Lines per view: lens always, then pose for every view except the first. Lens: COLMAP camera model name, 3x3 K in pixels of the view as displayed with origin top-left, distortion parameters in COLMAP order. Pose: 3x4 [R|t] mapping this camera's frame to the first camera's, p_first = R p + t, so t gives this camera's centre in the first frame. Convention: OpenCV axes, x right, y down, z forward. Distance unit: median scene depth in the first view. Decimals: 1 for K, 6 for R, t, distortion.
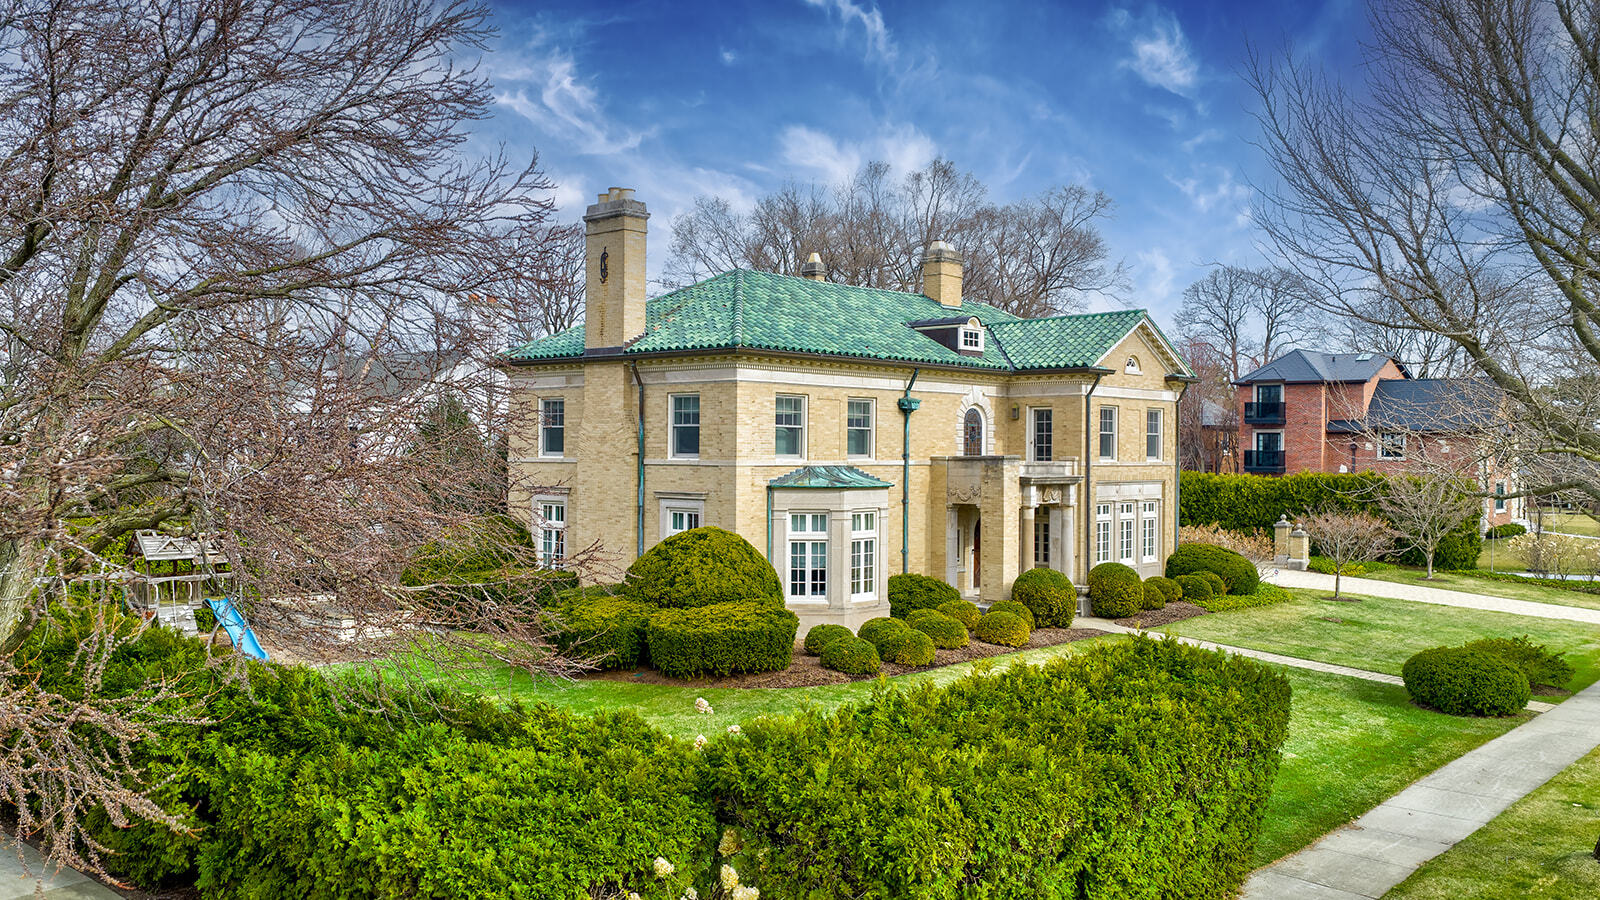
lens RADIAL K [[1328.8, 0, 802.7], [0, 1328.8, 450.0], [0, 0, 1]] dist [0.018134, -0.036360]
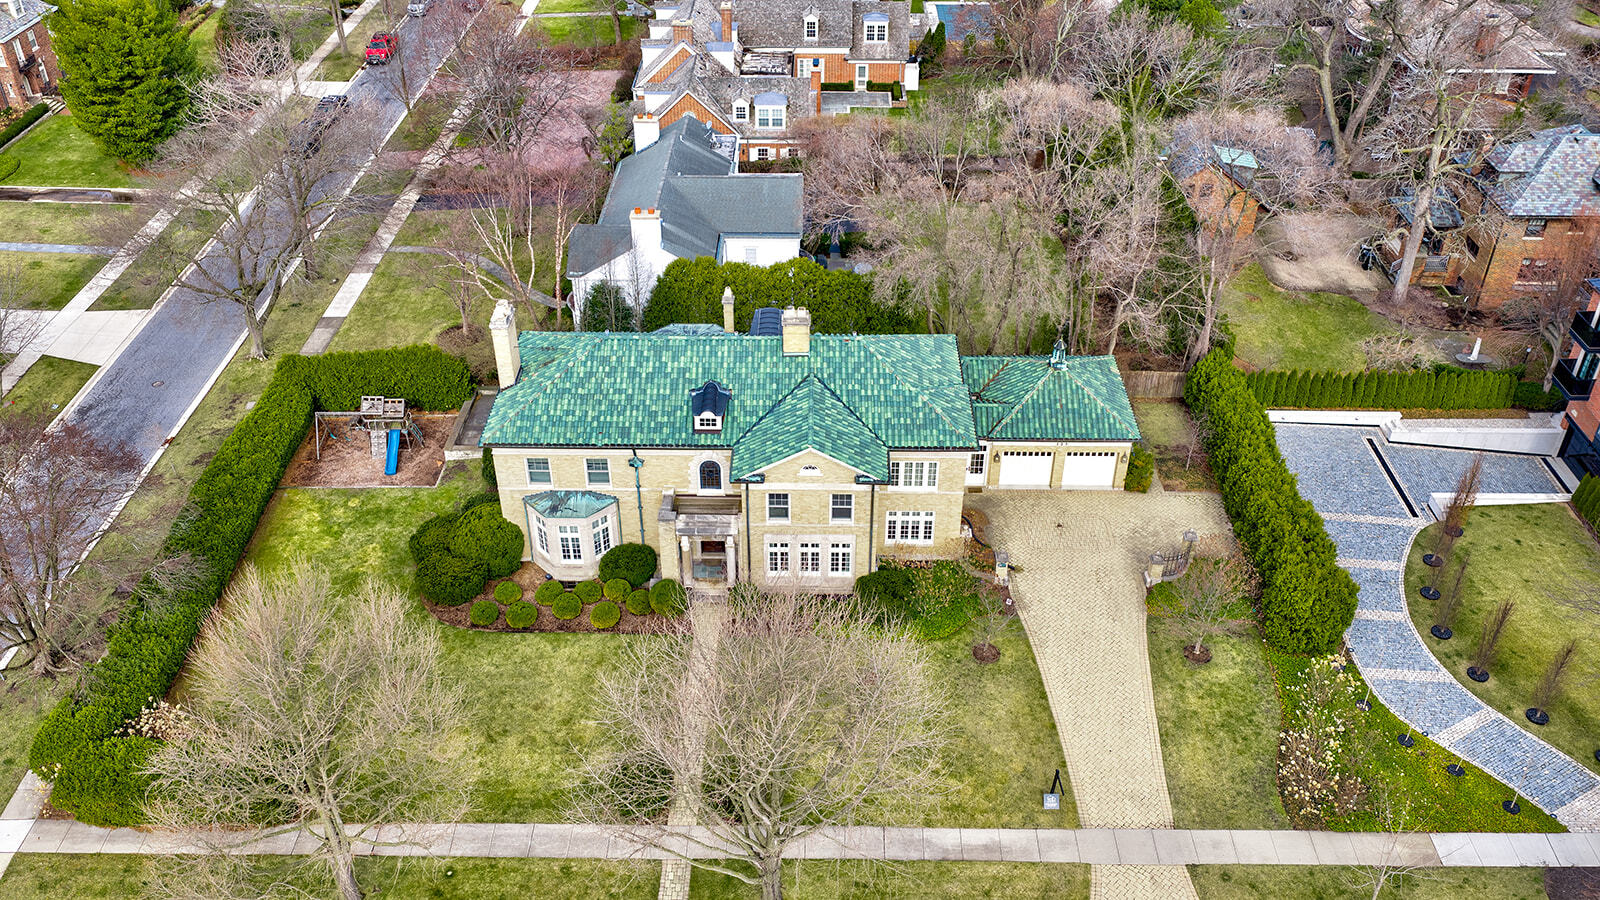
lens RADIAL K [[1328.8, 0, 803.6], [0, 1328.8, 453.4], [0, 0, 1]] dist [0.018134, -0.036360]
pose [[0.666098, 0.421095, -0.615623, 1.237932], [0.006212, 0.822222, 0.569133, -0.988908], [0.745838, -0.382923, 0.545065, 0.252608]]
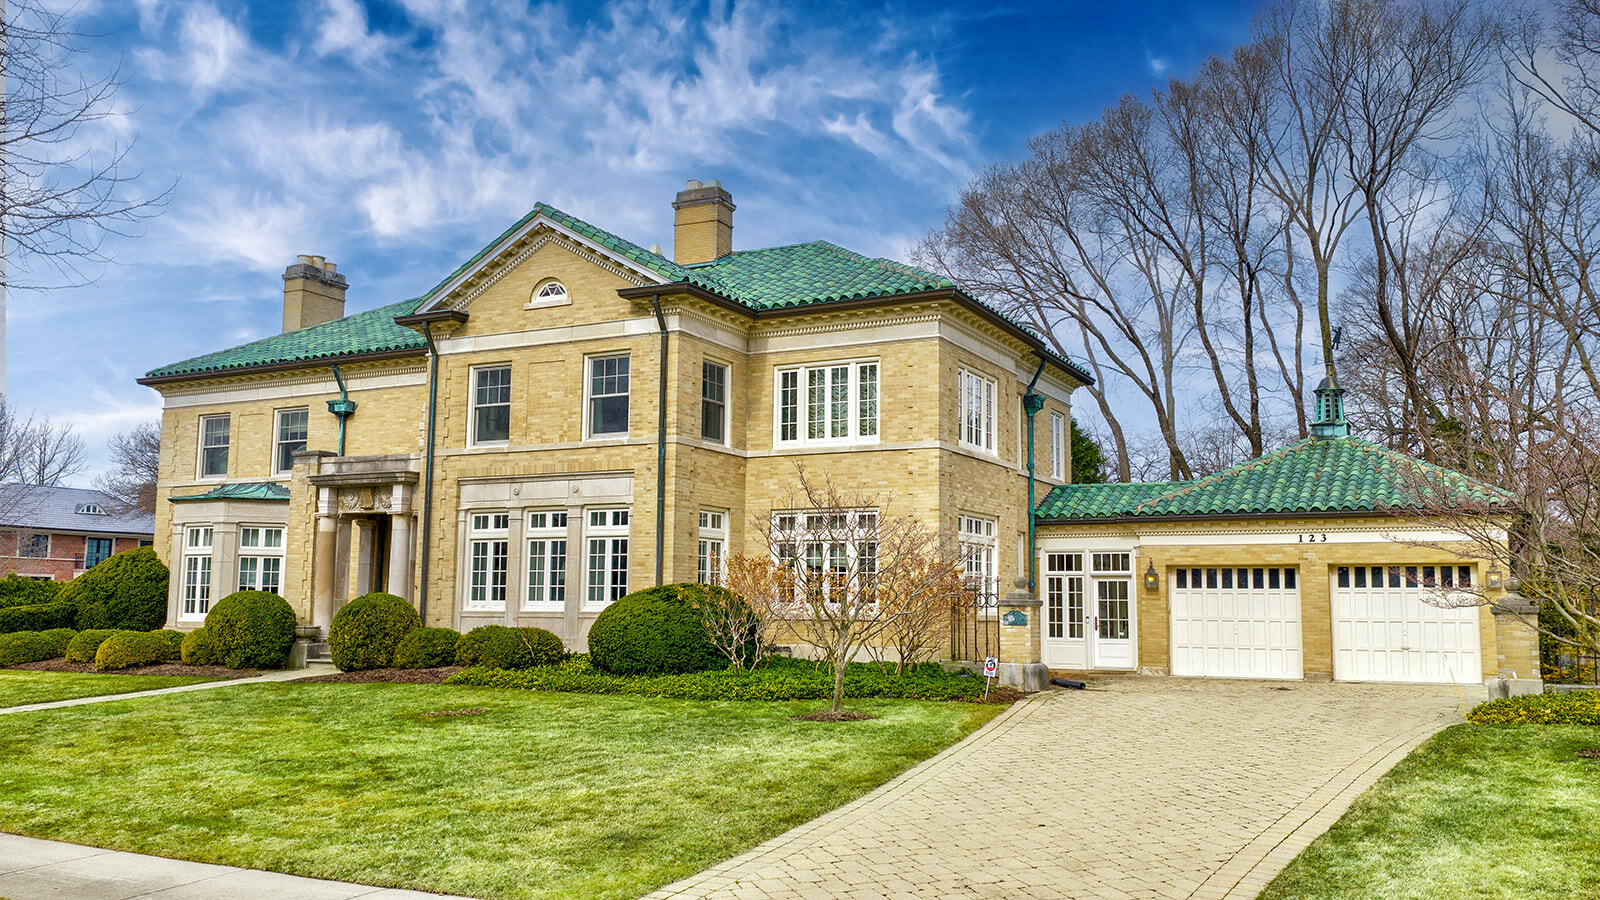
lens RADIAL K [[1328.8, 0, 802.8], [0, 1328.8, 449.8], [0, 0, 1]] dist [0.018134, -0.036360]
pose [[0.258331, -0.120918, -0.958459, 0.976664], [-0.006904, 0.991879, -0.126995, 0.100166], [0.966032, 0.039424, 0.255399, 1.066896]]
